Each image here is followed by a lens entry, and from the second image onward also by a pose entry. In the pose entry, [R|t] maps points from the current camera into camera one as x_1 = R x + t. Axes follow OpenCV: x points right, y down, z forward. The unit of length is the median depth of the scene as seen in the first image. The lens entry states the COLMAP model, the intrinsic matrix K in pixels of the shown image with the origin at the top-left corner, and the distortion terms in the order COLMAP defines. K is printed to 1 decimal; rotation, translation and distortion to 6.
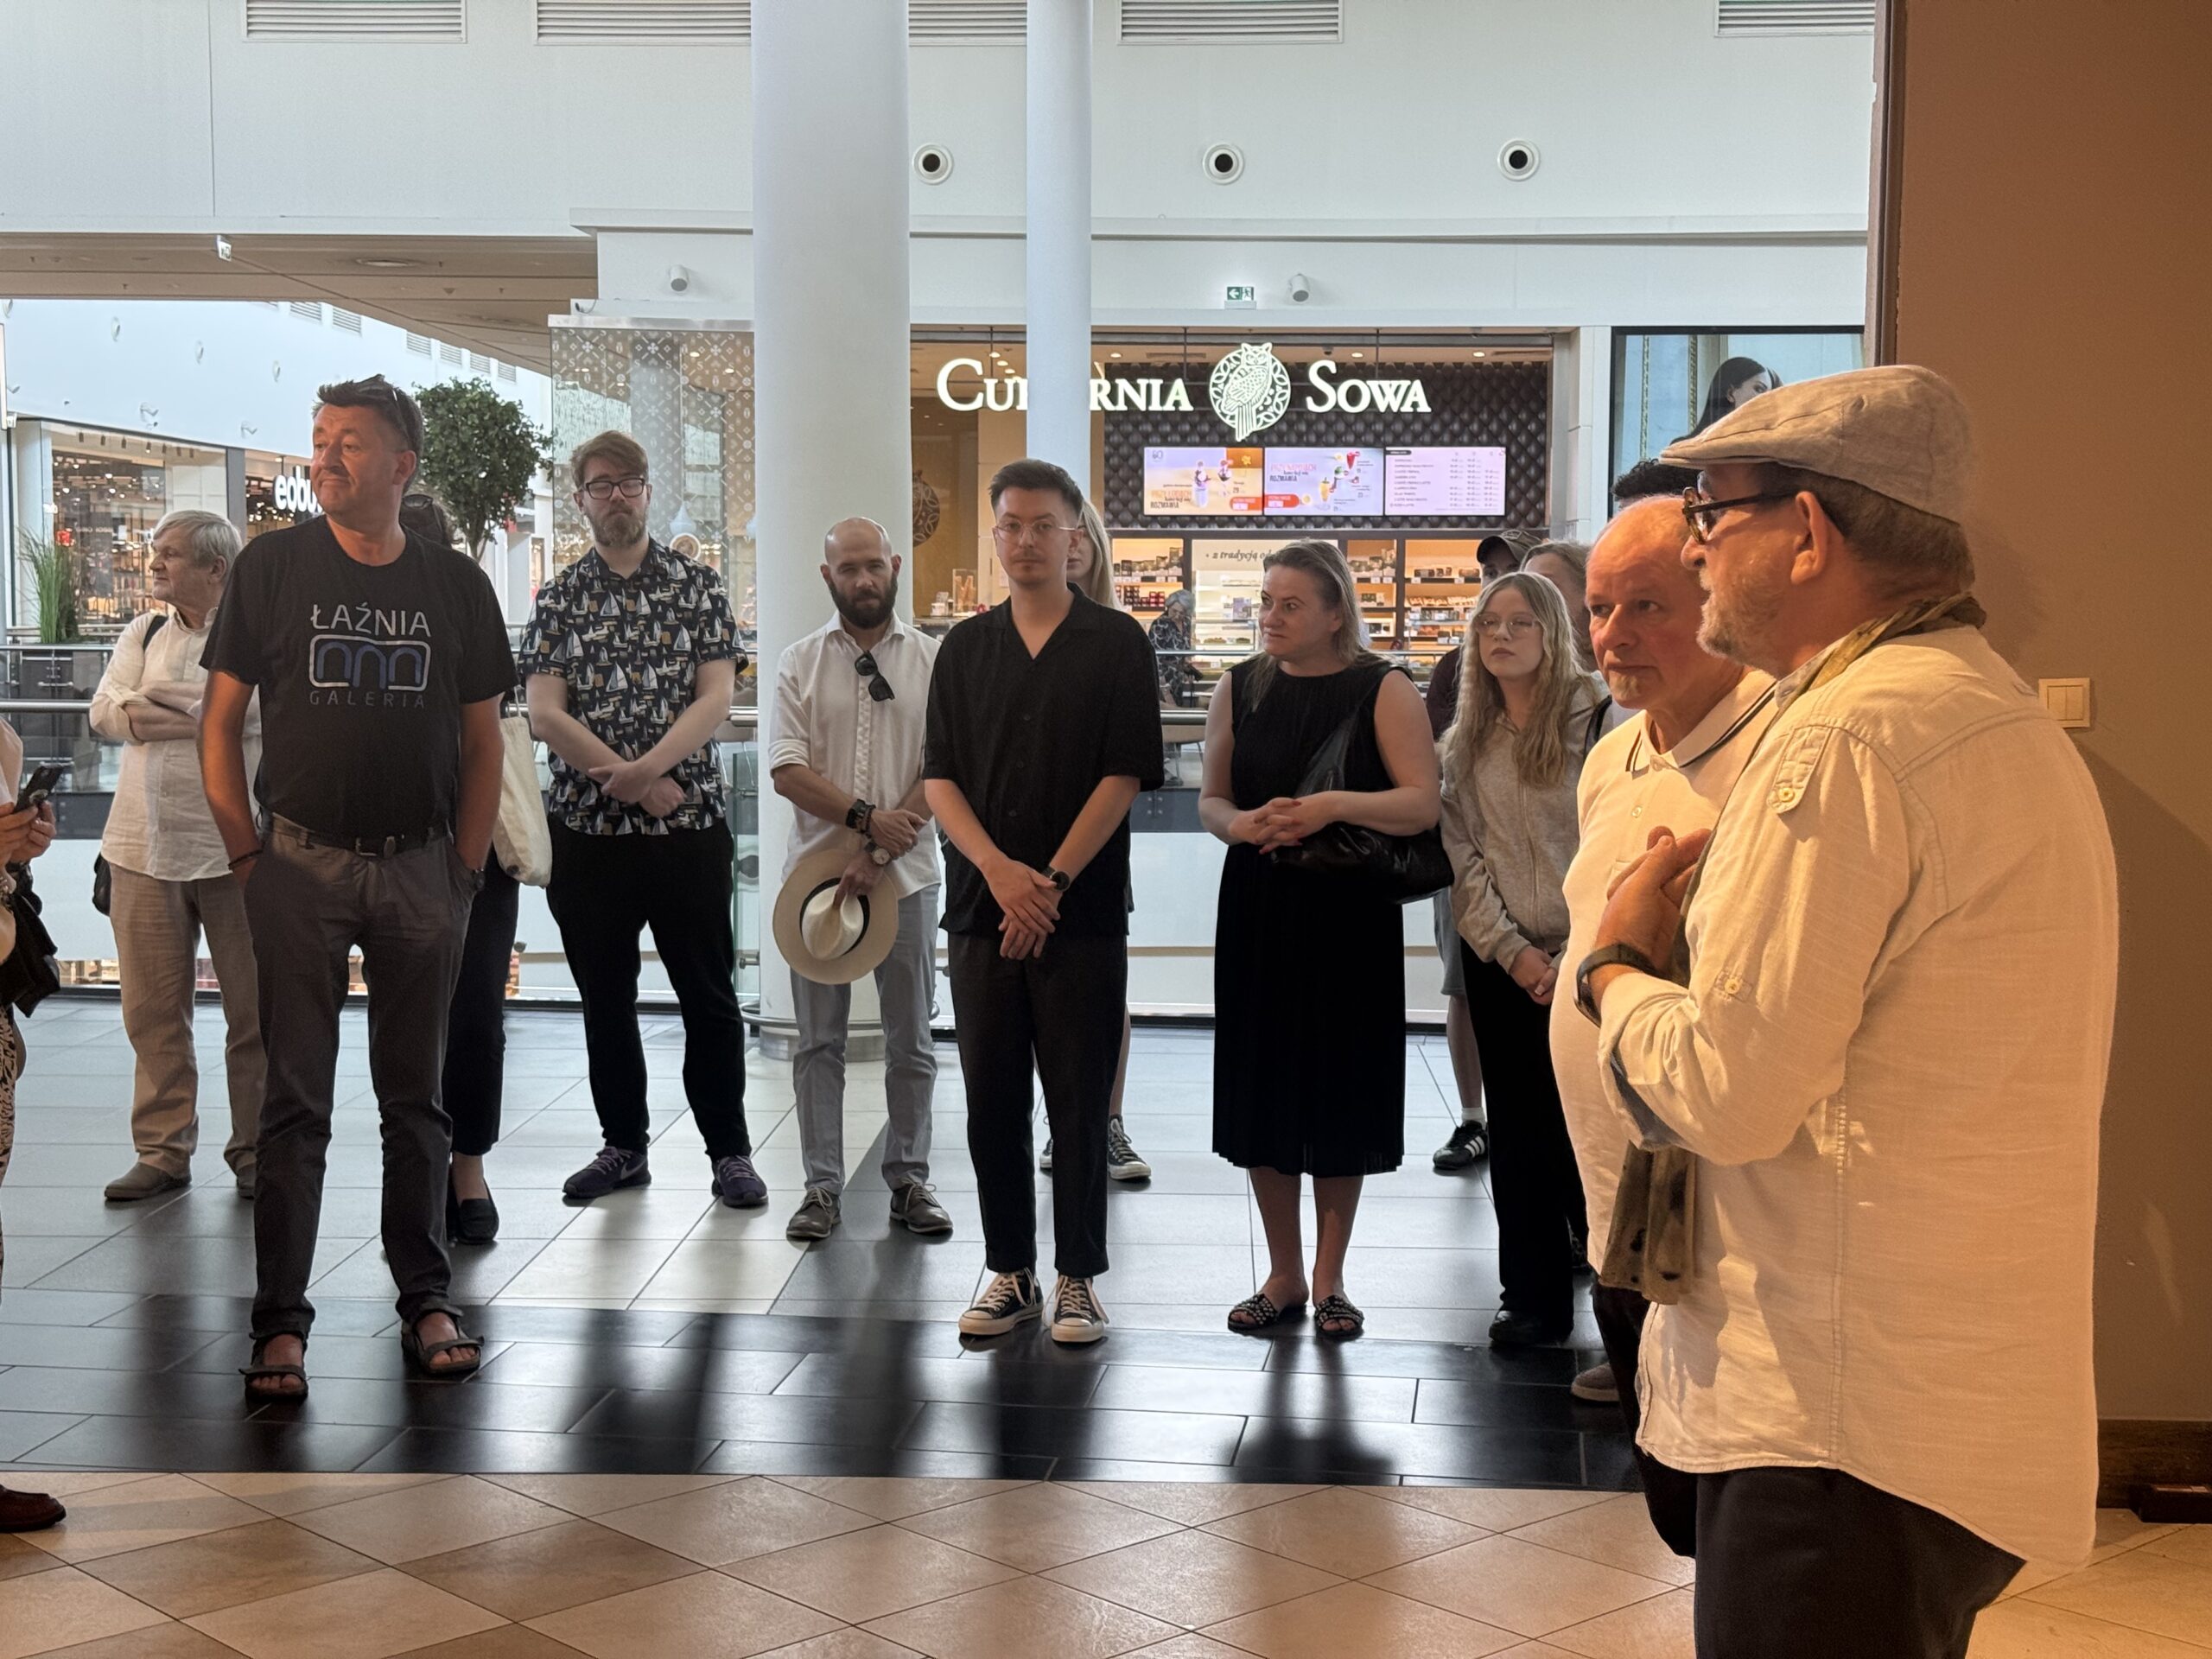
lens RADIAL K [[3185.1, 0, 1072.6], [0, 3185.1, 796.4], [0, 0, 1]] dist [0.165591, 0.000000]
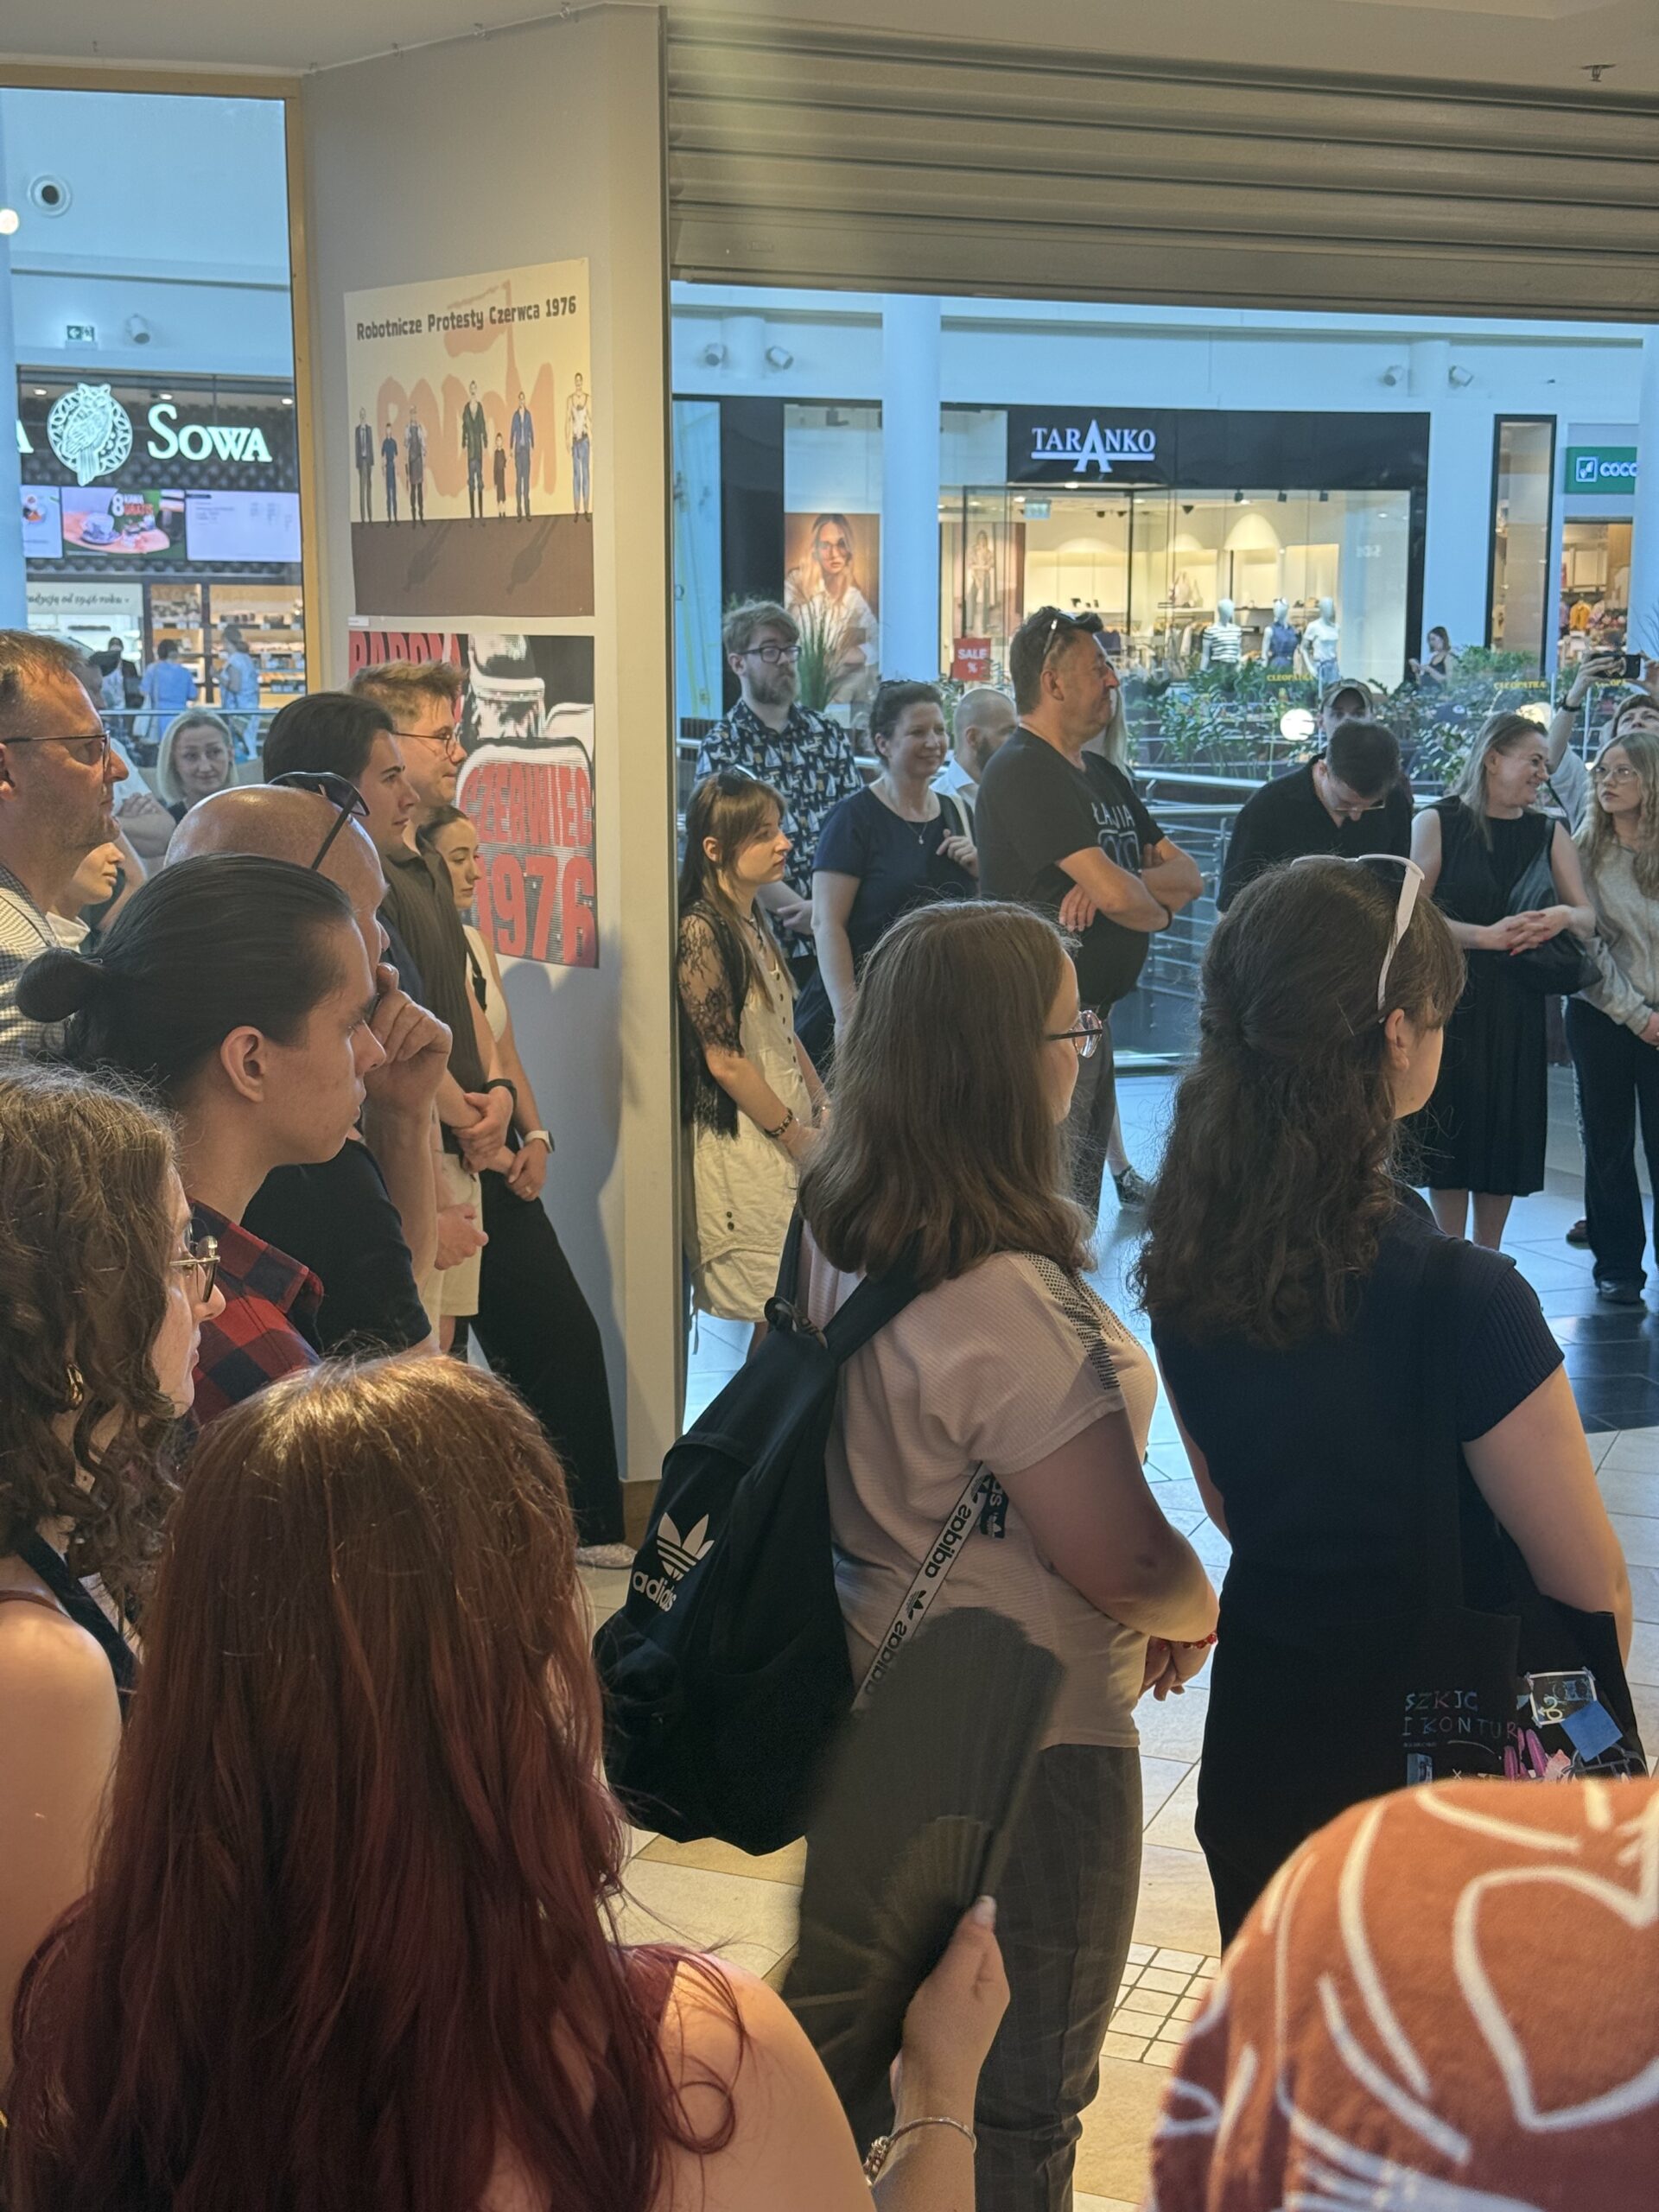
lens RADIAL K [[3185.1, 0, 833.5], [0, 3185.1, 1108.1], [0, 0, 1]] dist [0.165591, 0.000000]
pose [[0.908160, -0.067685, 0.413115, -0.162666], [0.028875, 0.994620, 0.099483, -0.012853], [-0.417627, -0.078418, 0.905229, -0.014368]]
